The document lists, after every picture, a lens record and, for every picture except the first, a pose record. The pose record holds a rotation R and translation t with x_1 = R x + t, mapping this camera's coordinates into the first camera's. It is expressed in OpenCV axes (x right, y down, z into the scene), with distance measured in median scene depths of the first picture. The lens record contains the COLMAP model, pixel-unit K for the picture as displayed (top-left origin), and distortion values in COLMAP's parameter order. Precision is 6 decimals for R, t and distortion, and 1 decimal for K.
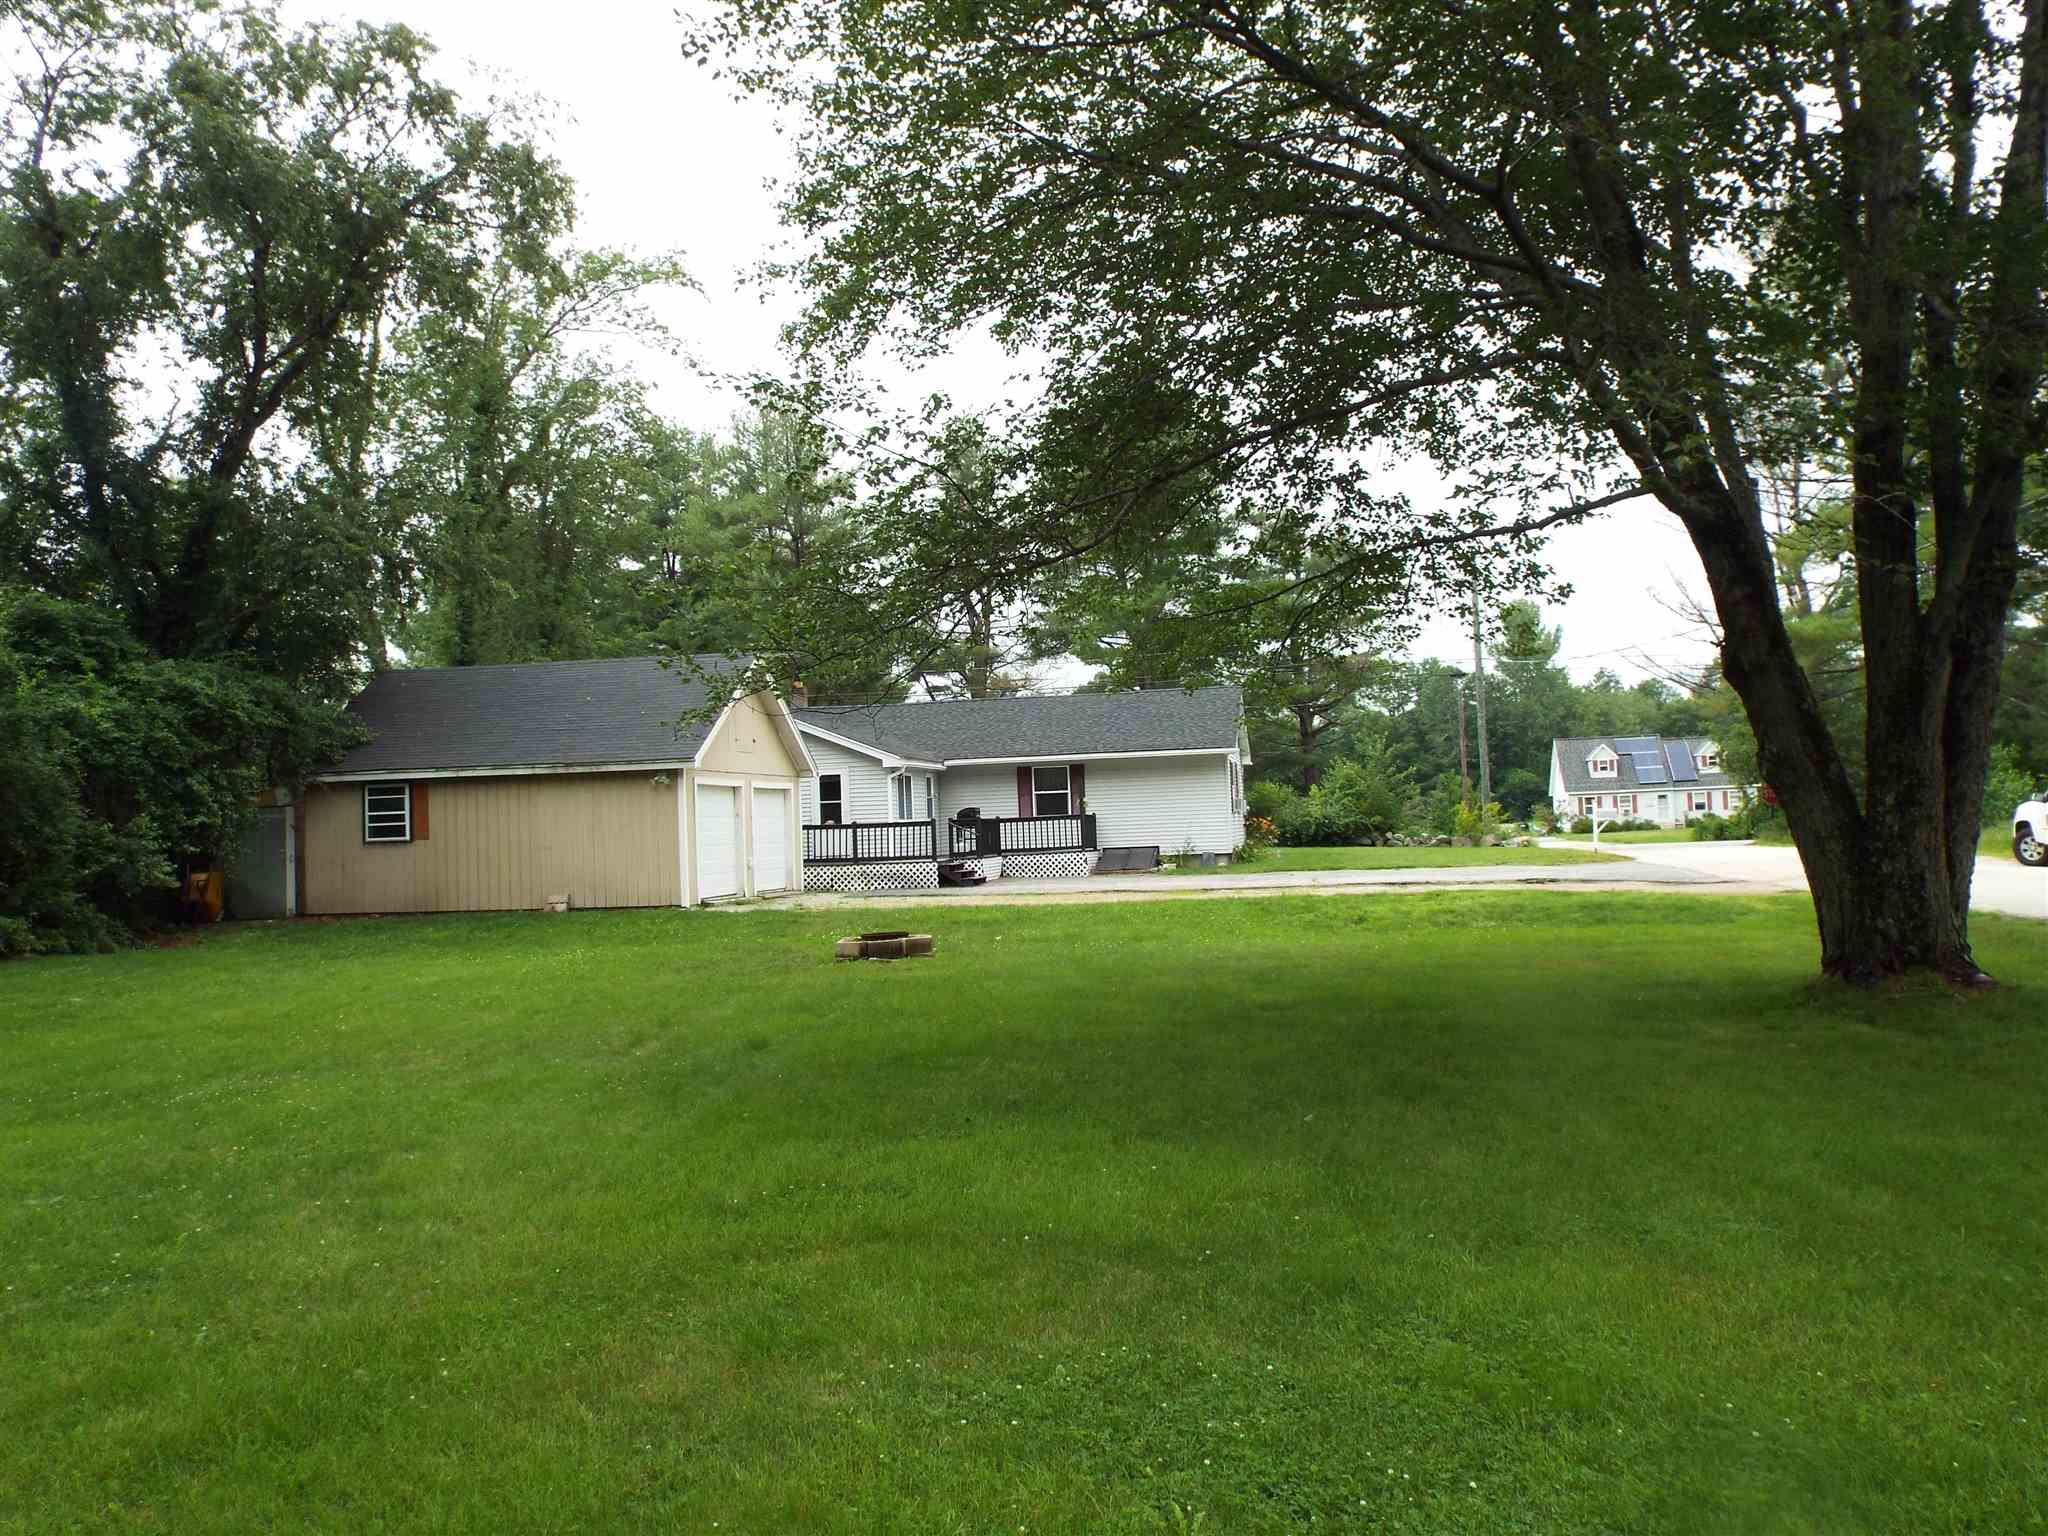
lens RADIAL K [[1667.0, 0, 1029.9], [0, 1667.0, 772.5], [0, 0, 1]] dist [0.000819, -0.004493]
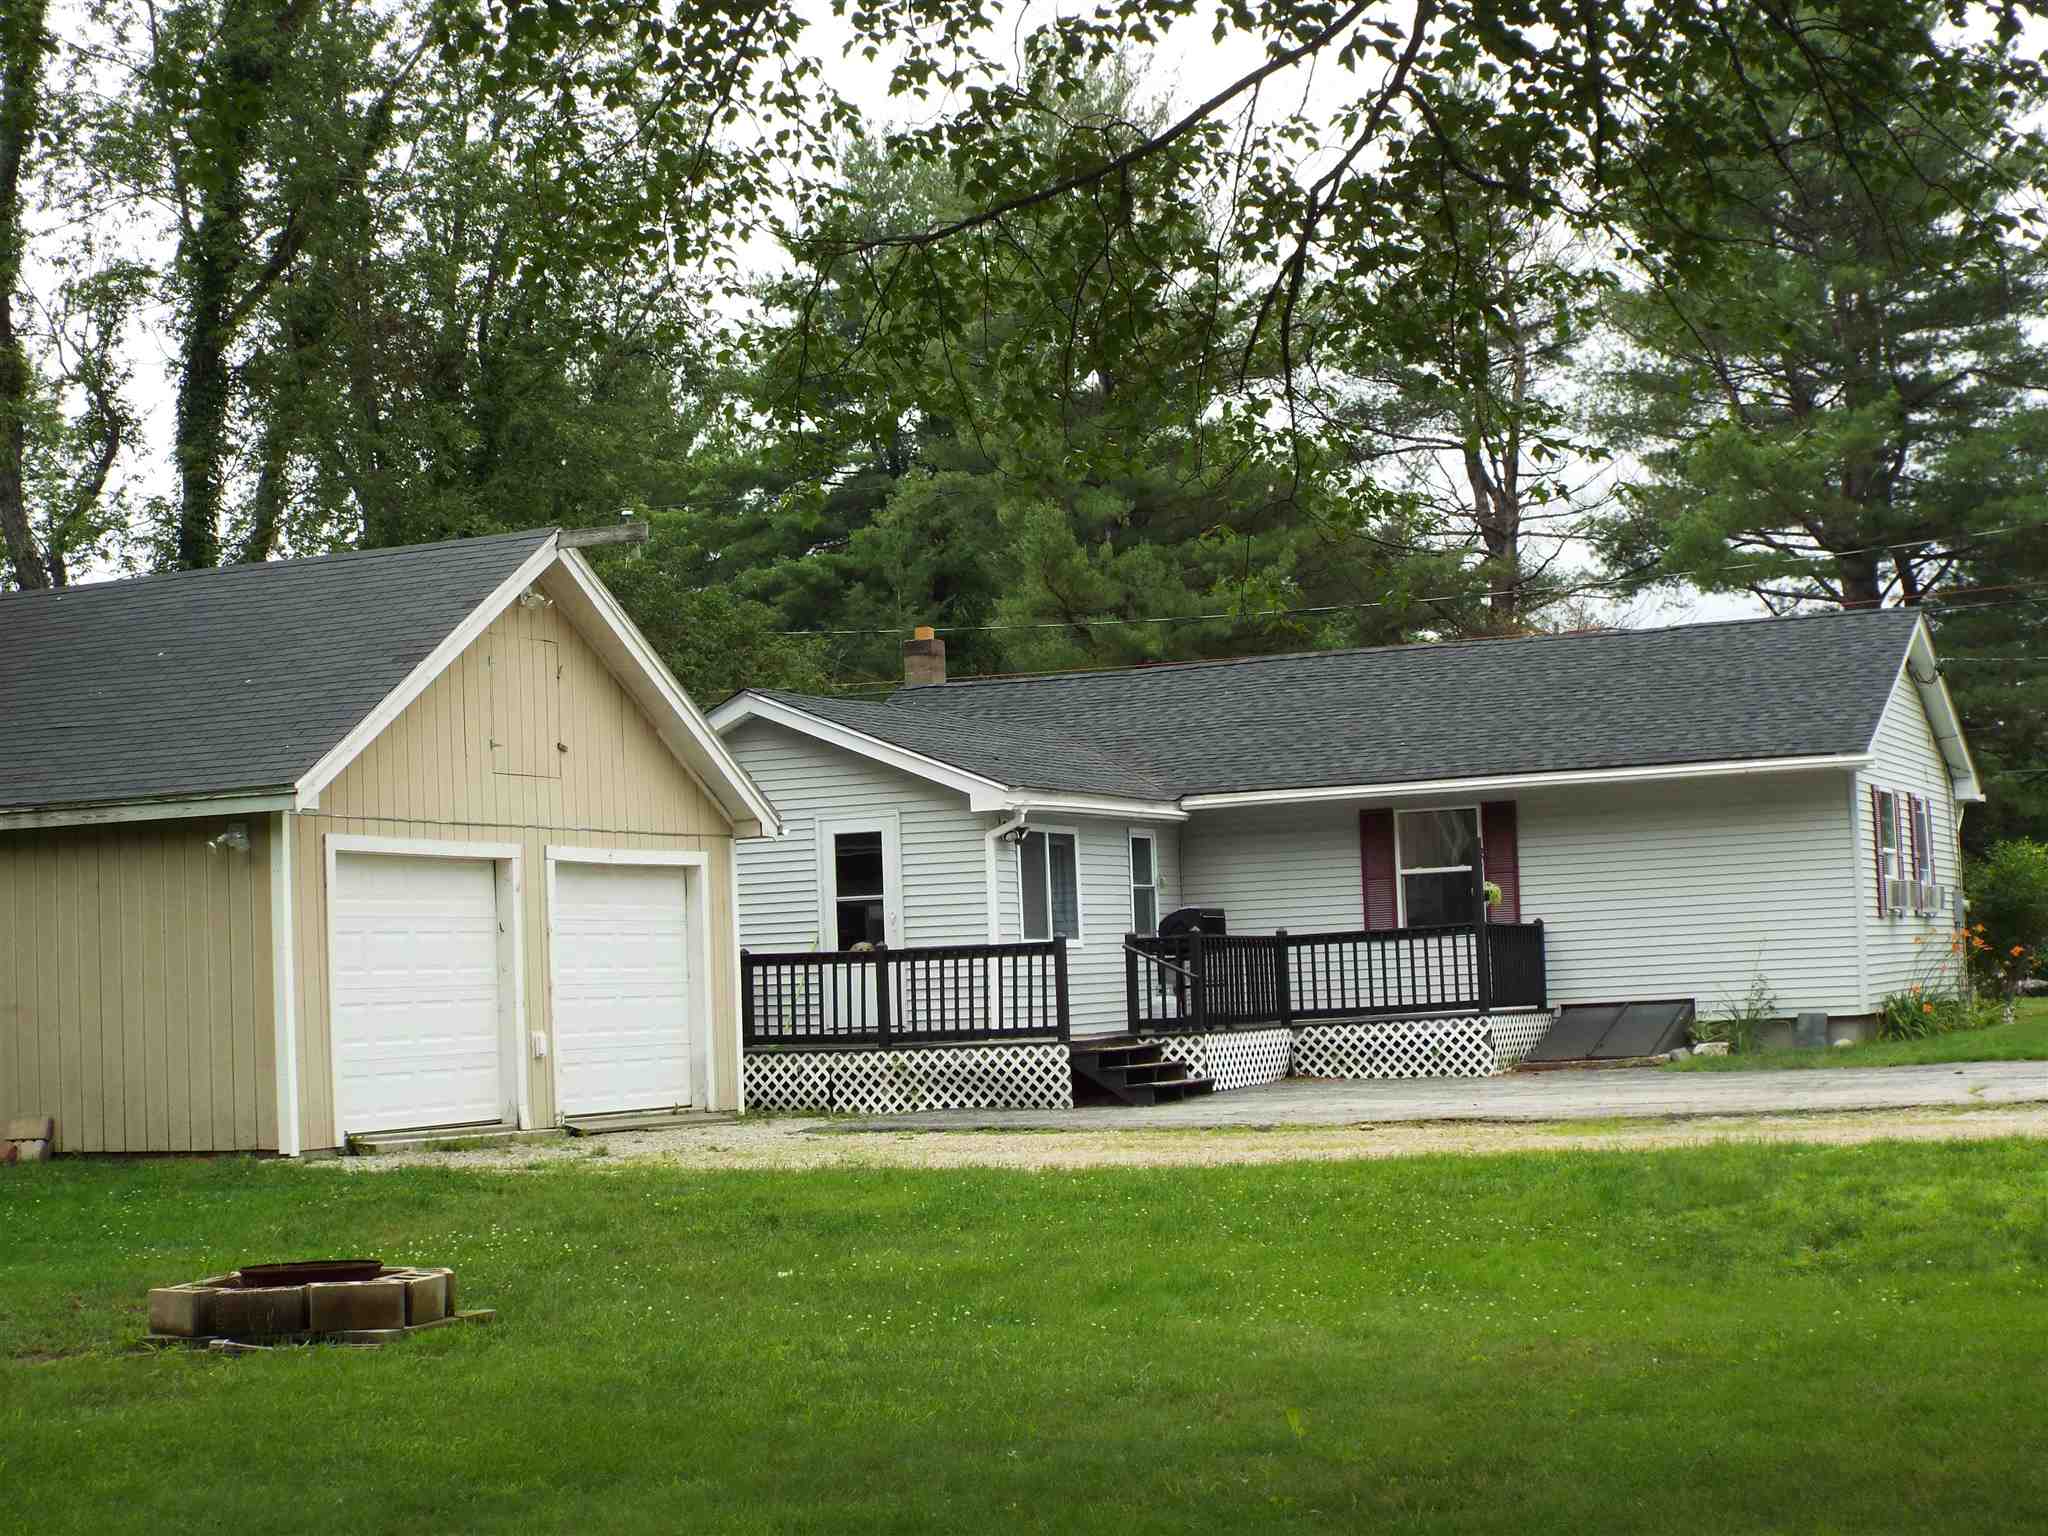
lens RADIAL K [[3157.8, 0, 1026.2], [0, 3157.8, 770.7], [0, 0, 1]] dist [-0.562998, 3.259997]
pose [[0.964152, -0.018747, -0.264688, 0.130479], [0.011908, 0.999553, -0.027419, 0.007955], [0.265084, 0.023284, 0.963944, 0.249208]]
